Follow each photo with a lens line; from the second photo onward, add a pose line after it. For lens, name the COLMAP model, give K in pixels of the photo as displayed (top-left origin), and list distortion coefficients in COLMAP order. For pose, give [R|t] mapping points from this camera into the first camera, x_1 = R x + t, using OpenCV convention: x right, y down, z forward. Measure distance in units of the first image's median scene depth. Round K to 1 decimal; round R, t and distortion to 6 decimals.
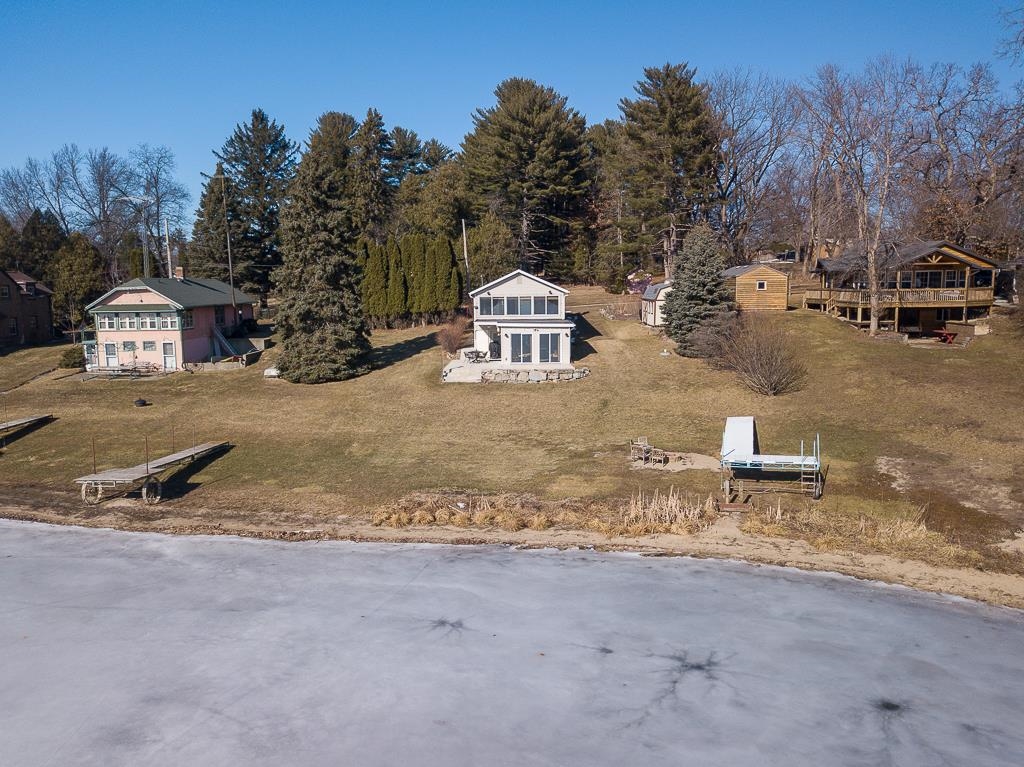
lens RADIAL K [[799.7, 0, 509.1], [0, 799.7, 443.2], [0, 0, 1]] dist [0.003969, -0.002068]
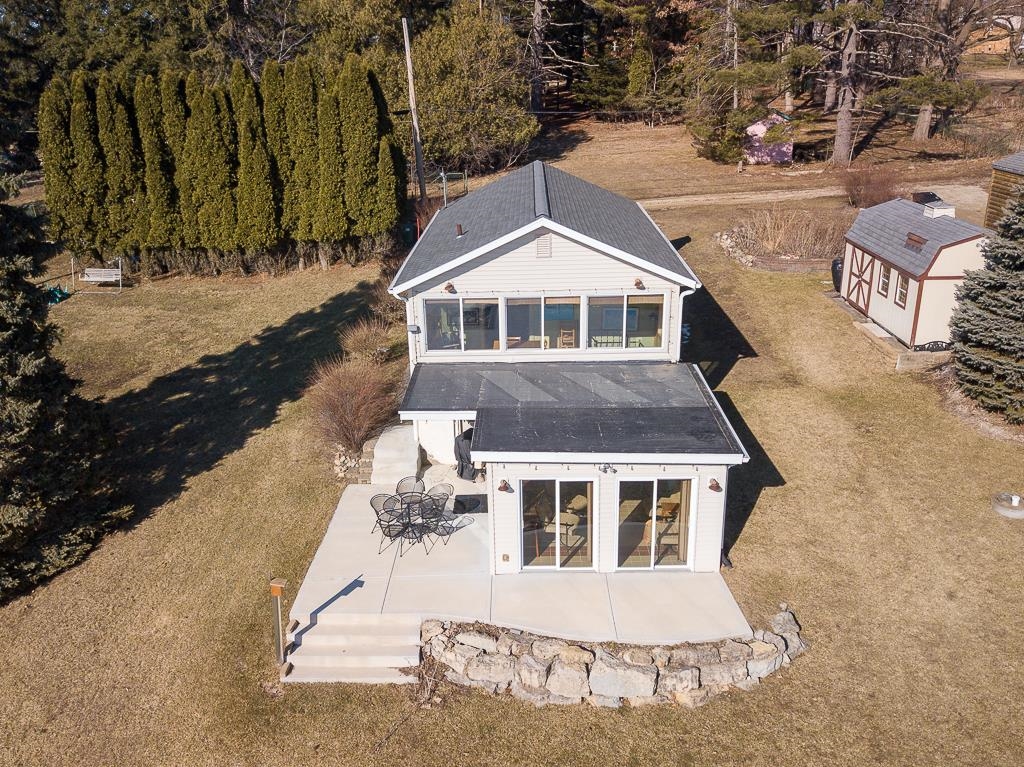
lens RADIAL K [[863.6, 0, 510.5], [0, 863.6, 372.9], [0, 0, 1]] dist [-0.004520, 0.000912]
pose [[0.999928, -0.011914, -0.001515, -0.000706], [0.012003, 0.987290, 0.158477, -0.200611], [-0.000393, -0.158484, 0.987362, 0.619122]]
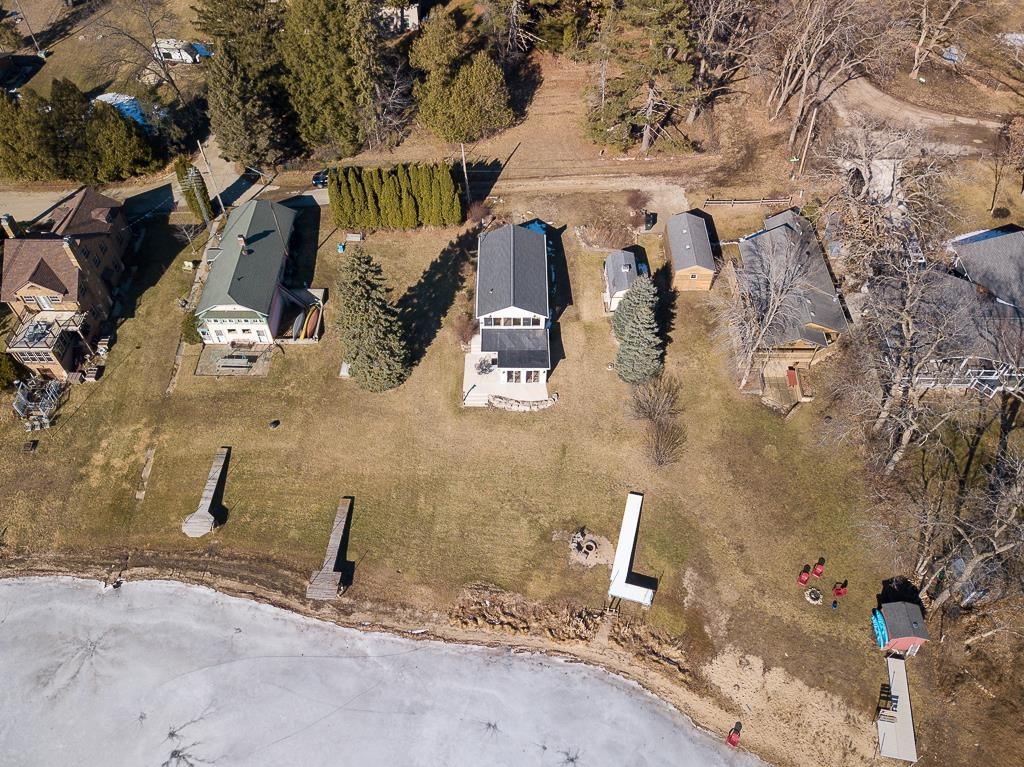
lens RADIAL K [[863.6, 0, 510.5], [0, 863.6, 372.9], [0, 0, 1]] dist [-0.004520, 0.000912]
pose [[0.999784, -0.015429, 0.013918, -0.012147], [0.001584, 0.724426, 0.689351, -1.104548], [-0.020719, -0.689180, 0.724294, -0.148619]]
